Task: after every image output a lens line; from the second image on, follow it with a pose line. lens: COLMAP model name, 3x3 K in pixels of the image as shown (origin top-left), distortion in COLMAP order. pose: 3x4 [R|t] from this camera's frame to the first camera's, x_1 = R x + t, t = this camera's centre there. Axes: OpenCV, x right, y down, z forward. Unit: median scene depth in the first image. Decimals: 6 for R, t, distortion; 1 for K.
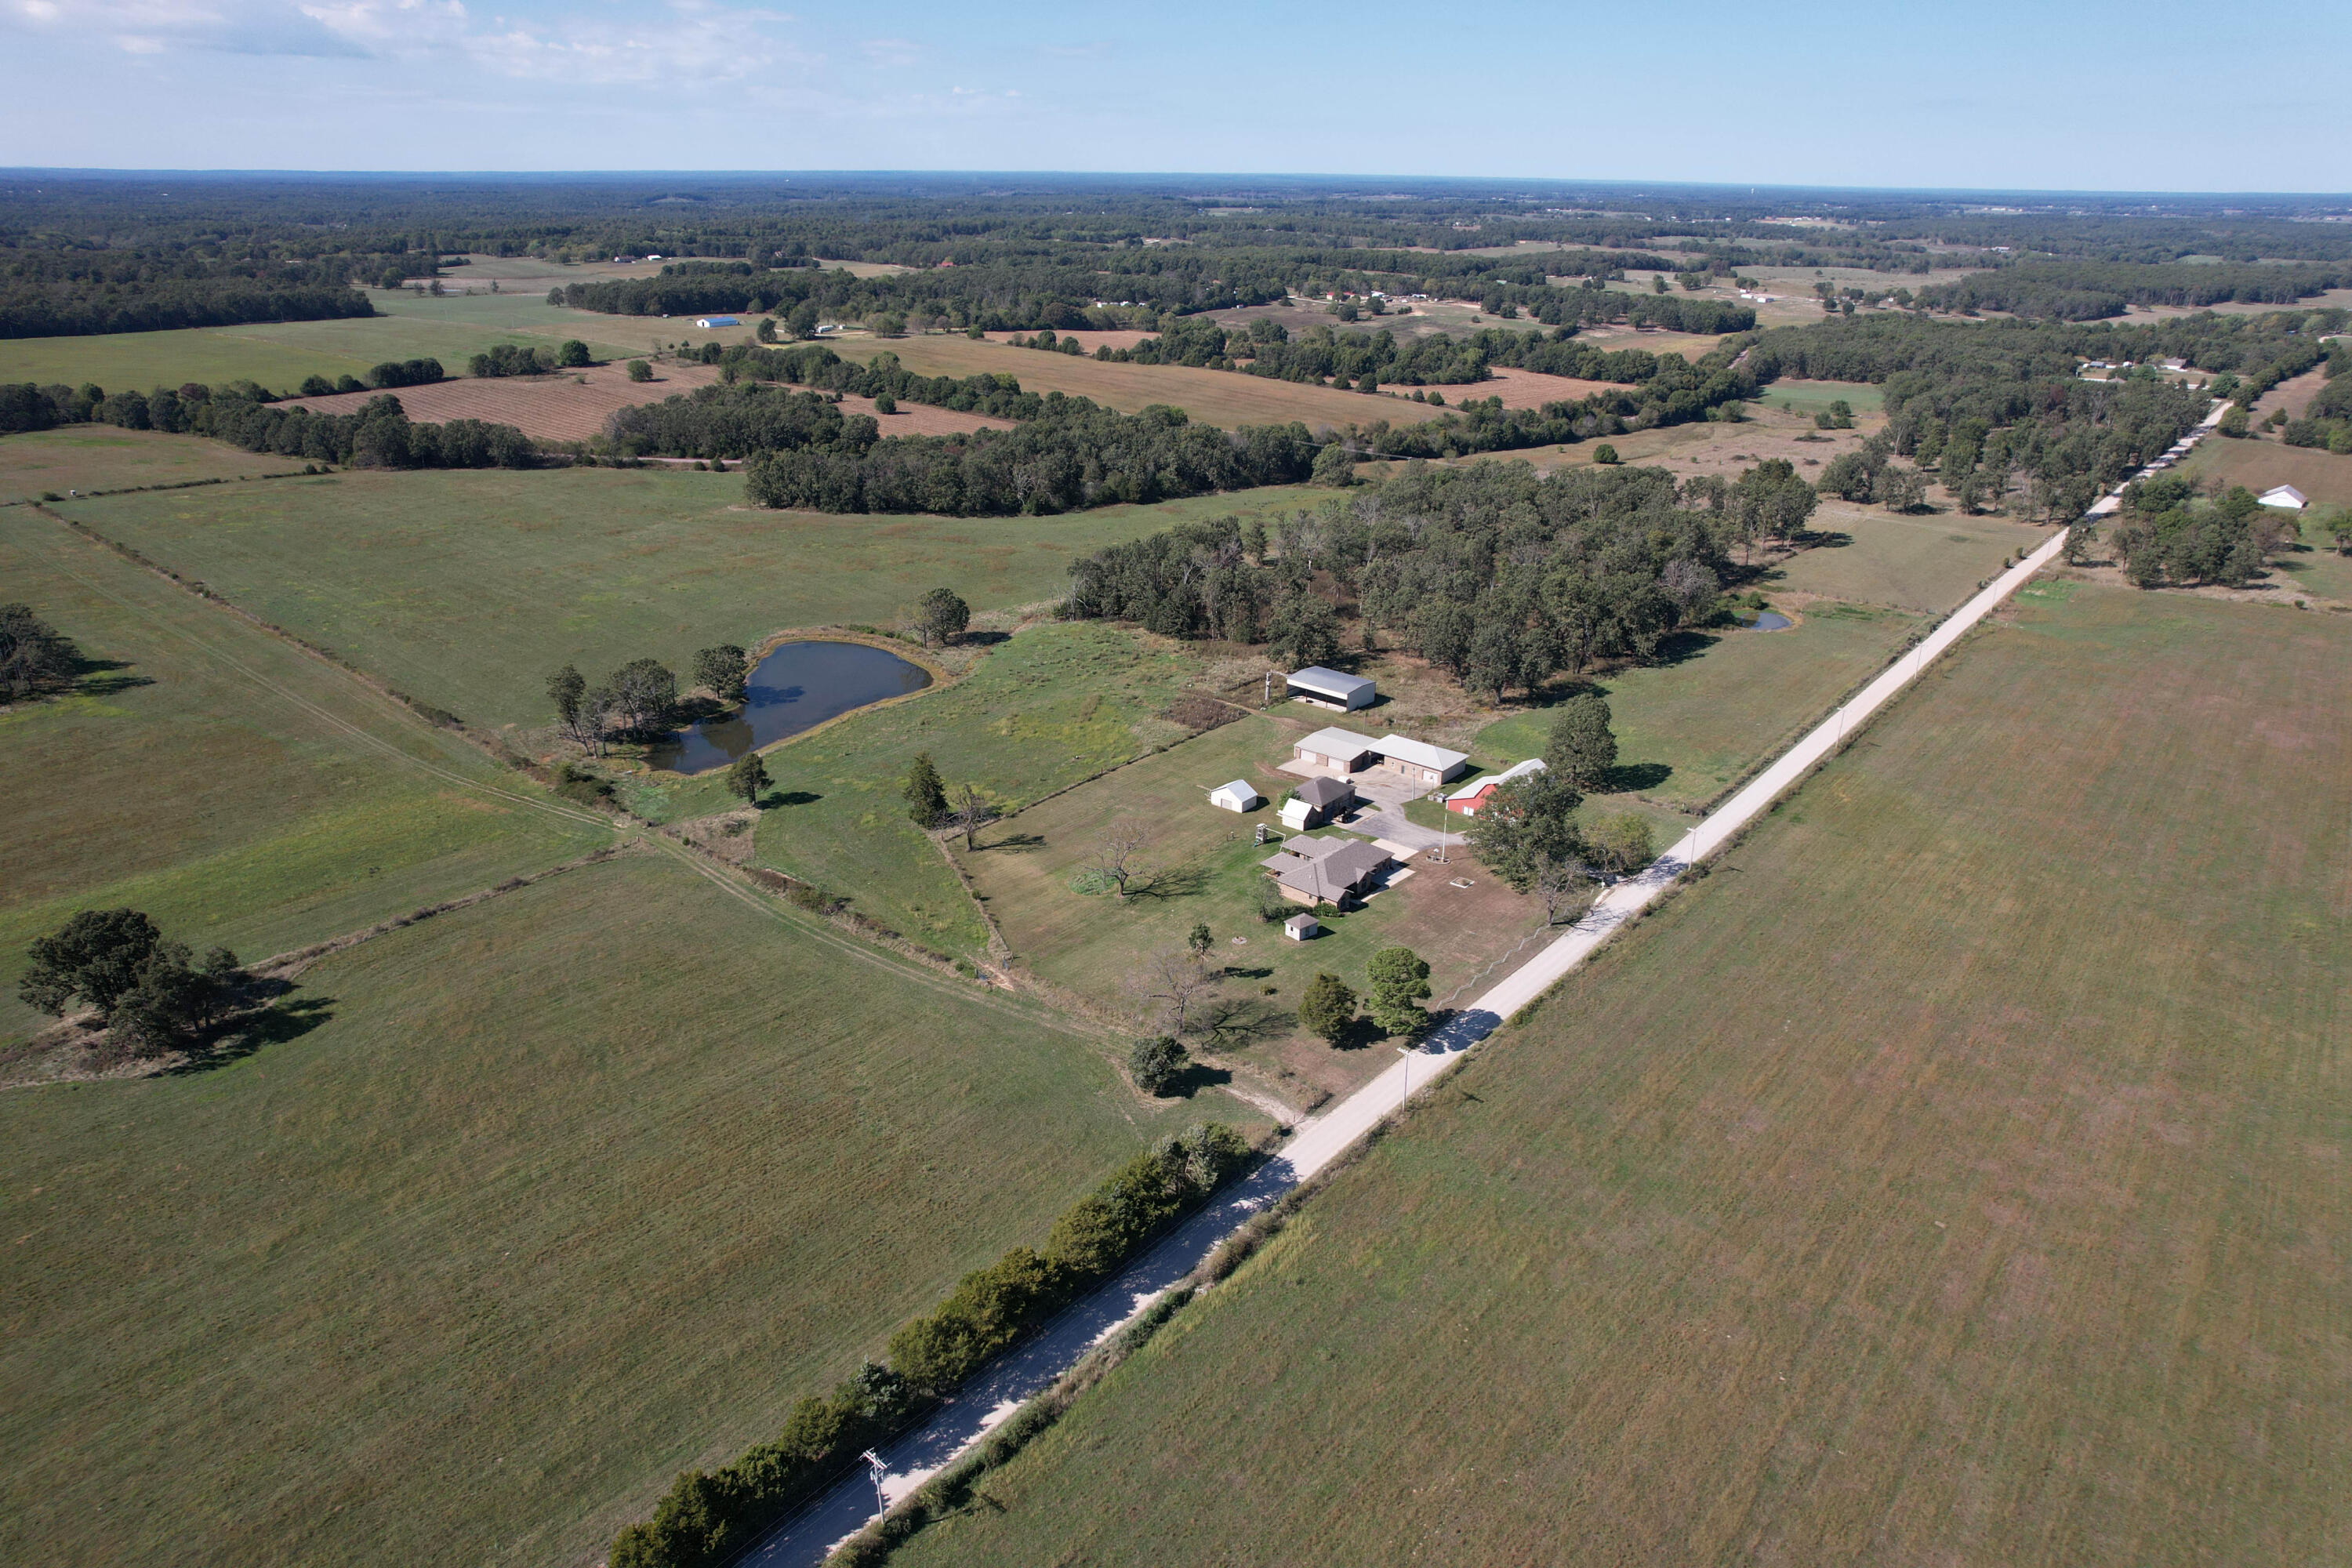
lens RADIAL K [[1510.7, 0, 1168.3], [0, 1510.7, 777.4], [0, 0, 1]] dist [-0.085015, 0.080415]
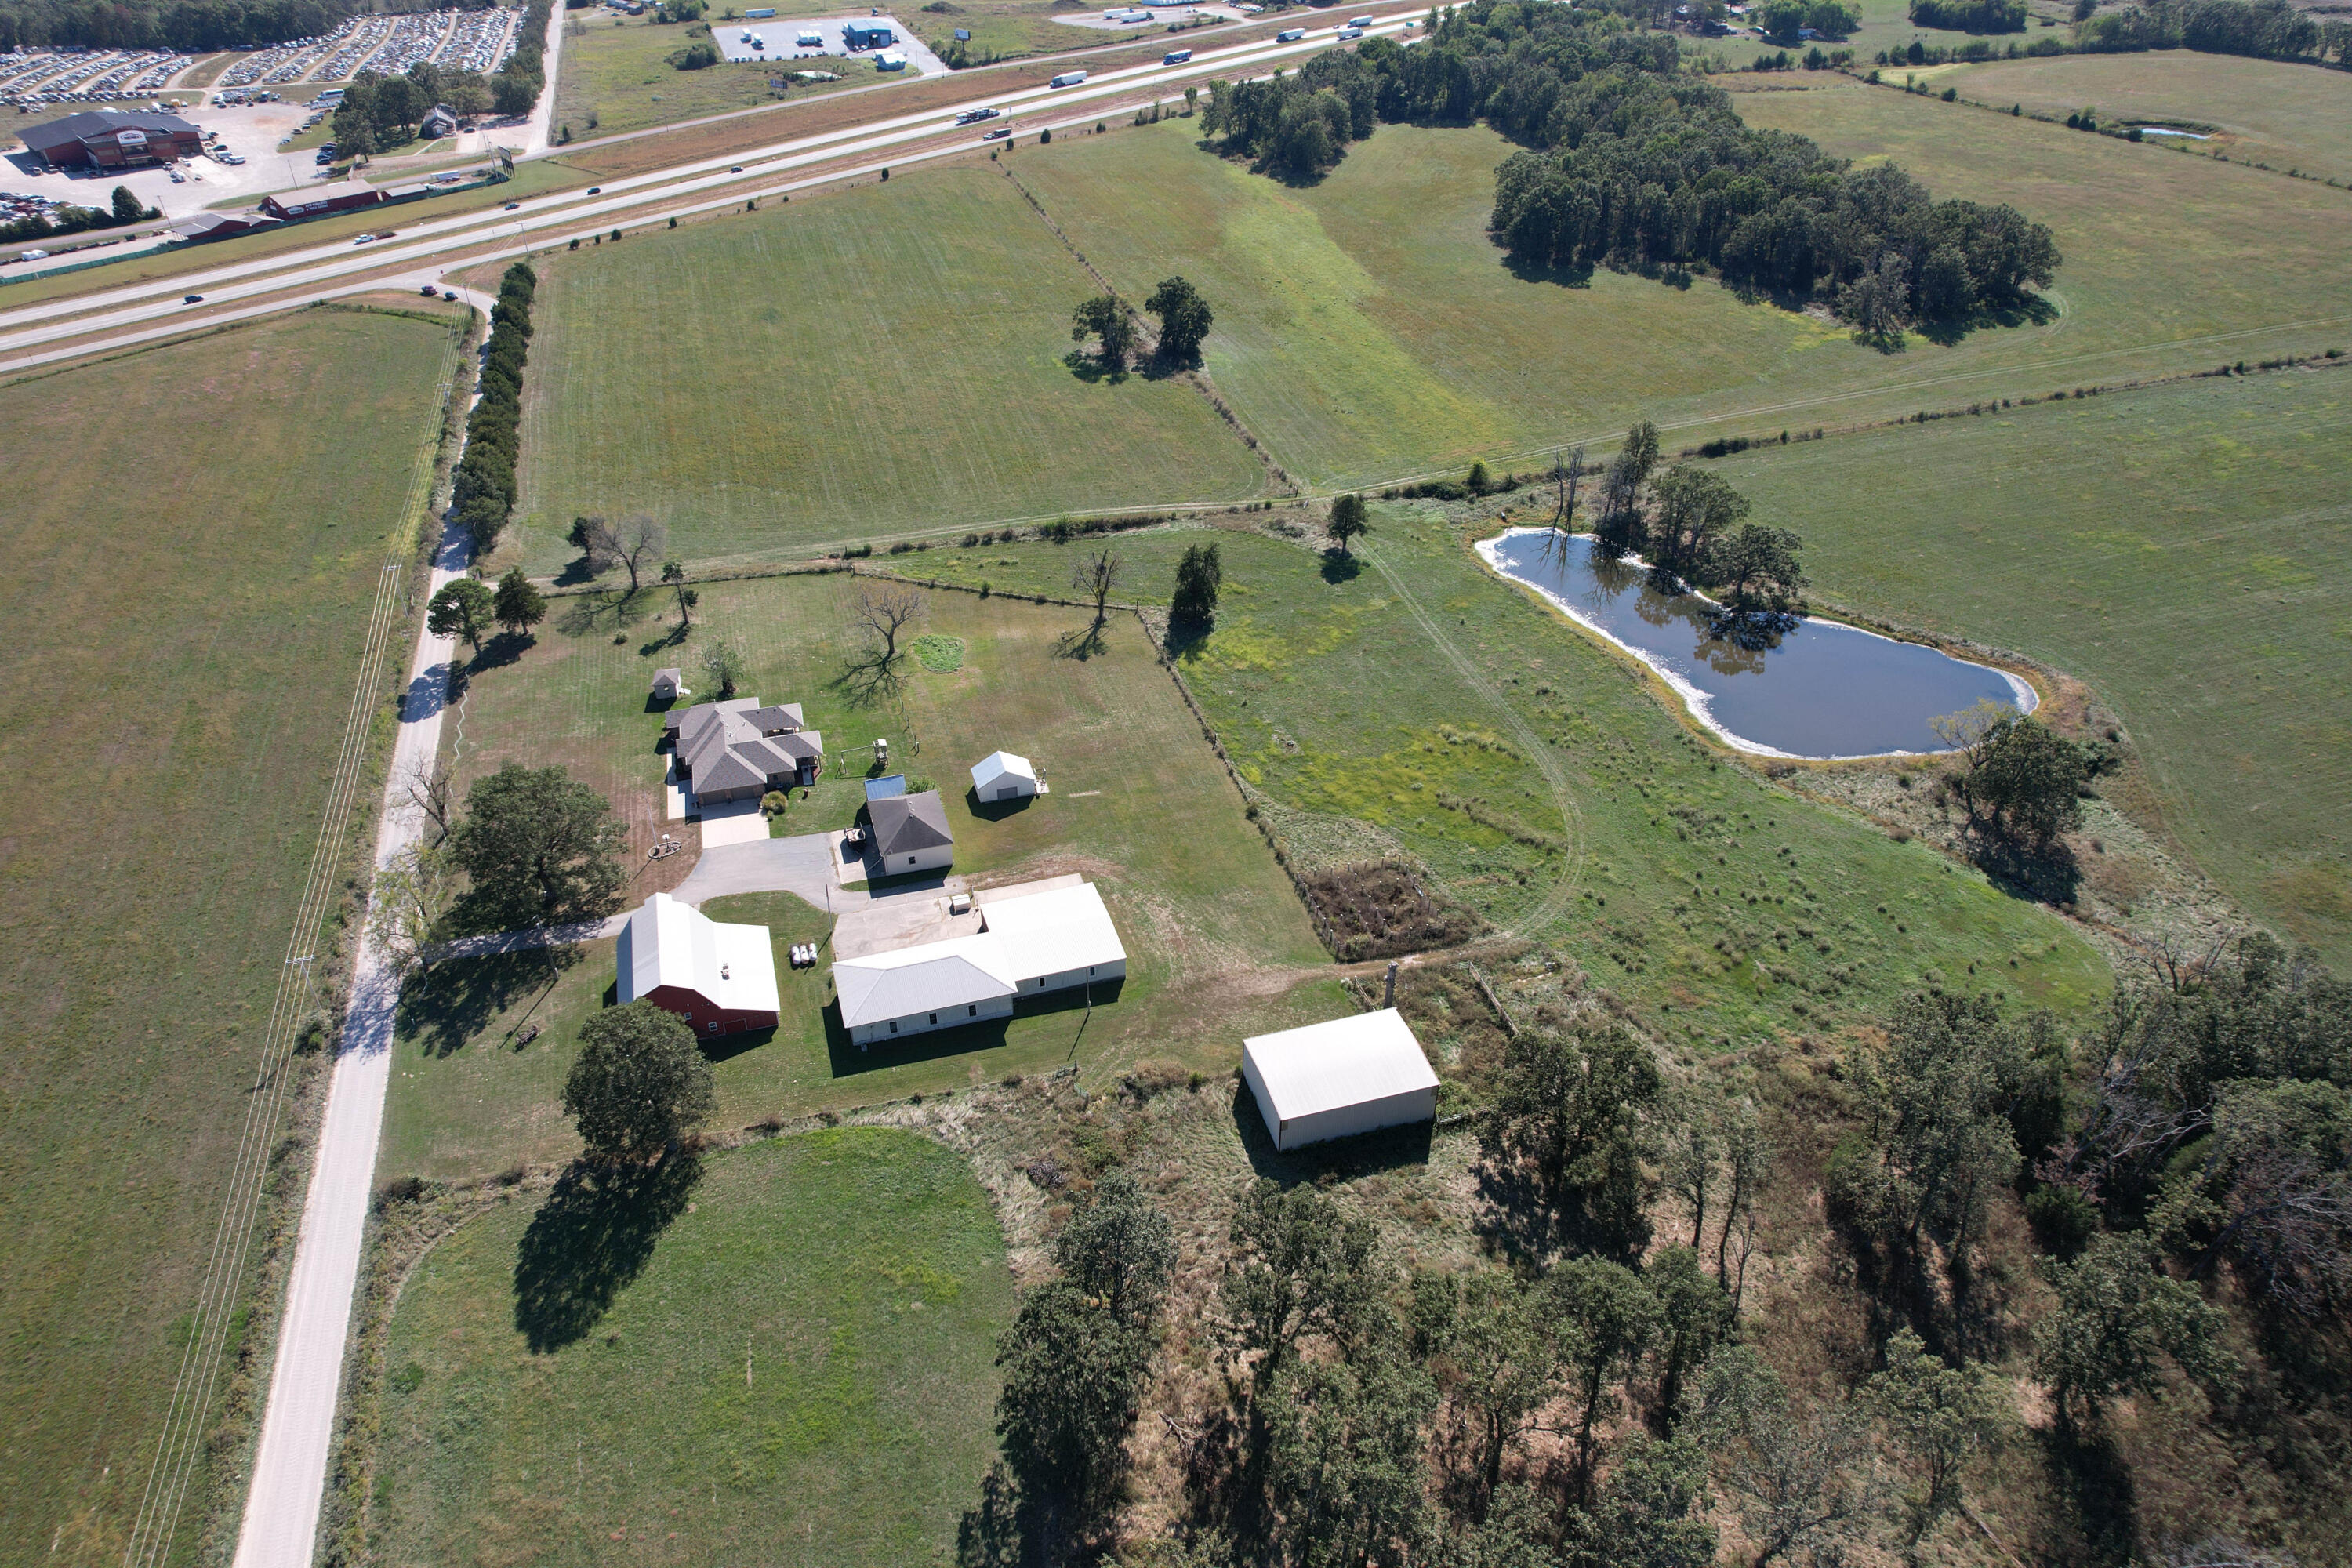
lens RADIAL K [[1510.7, 0, 1168.3], [0, 1510.7, 777.4], [0, 0, 1]] dist [-0.085015, 0.080415]
pose [[-0.542533, 0.467563, -0.697884, 0.395211], [-0.324883, 0.649345, 0.687606, -0.398040], [0.774667, 0.599780, -0.200388, 0.975019]]
